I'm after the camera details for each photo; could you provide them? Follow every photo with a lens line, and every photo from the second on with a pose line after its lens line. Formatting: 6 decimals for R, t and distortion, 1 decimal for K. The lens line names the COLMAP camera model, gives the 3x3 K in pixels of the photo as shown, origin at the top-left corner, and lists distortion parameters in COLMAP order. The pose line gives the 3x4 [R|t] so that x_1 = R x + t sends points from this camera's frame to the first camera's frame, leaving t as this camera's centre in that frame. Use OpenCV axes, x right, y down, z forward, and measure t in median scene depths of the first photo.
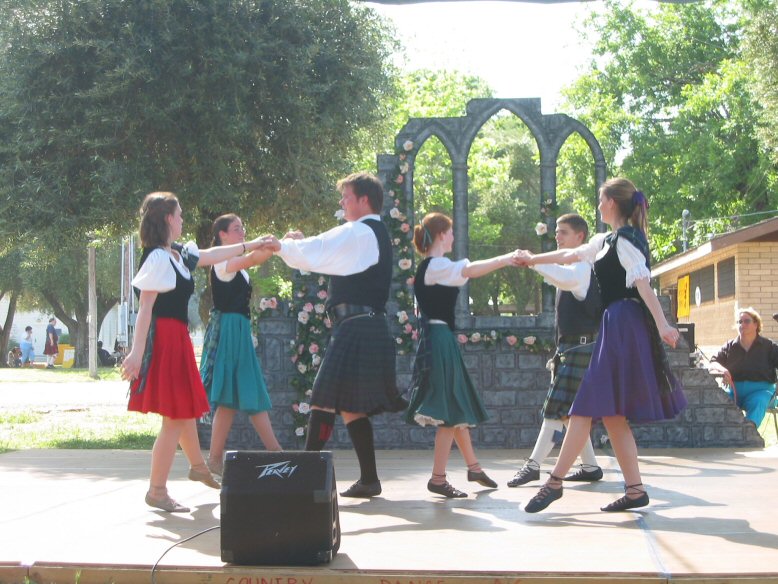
lens RADIAL K [[1853.6, 0, 389.0], [0, 1853.6, 292.0], [0, 0, 1]] dist [-0.099550, -0.180943]
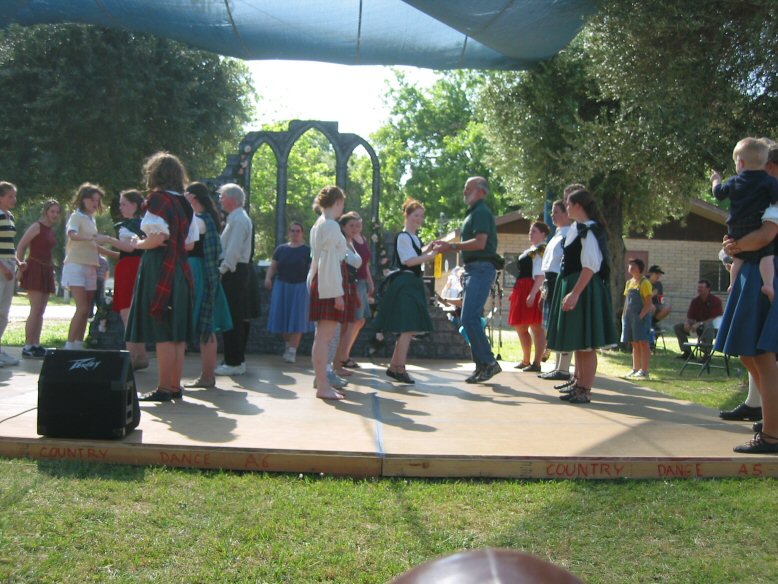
lens RADIAL K [[1079.7, 0, 389.0], [0, 1079.7, 292.0], [0, 0, 1]] dist [-0.022256, -0.039495]
pose [[0.993942, 0.037412, 0.103338, 0.034646], [-0.039894, 0.998961, 0.022054, 0.010488], [-0.102406, -0.026043, 0.994402, 0.117318]]
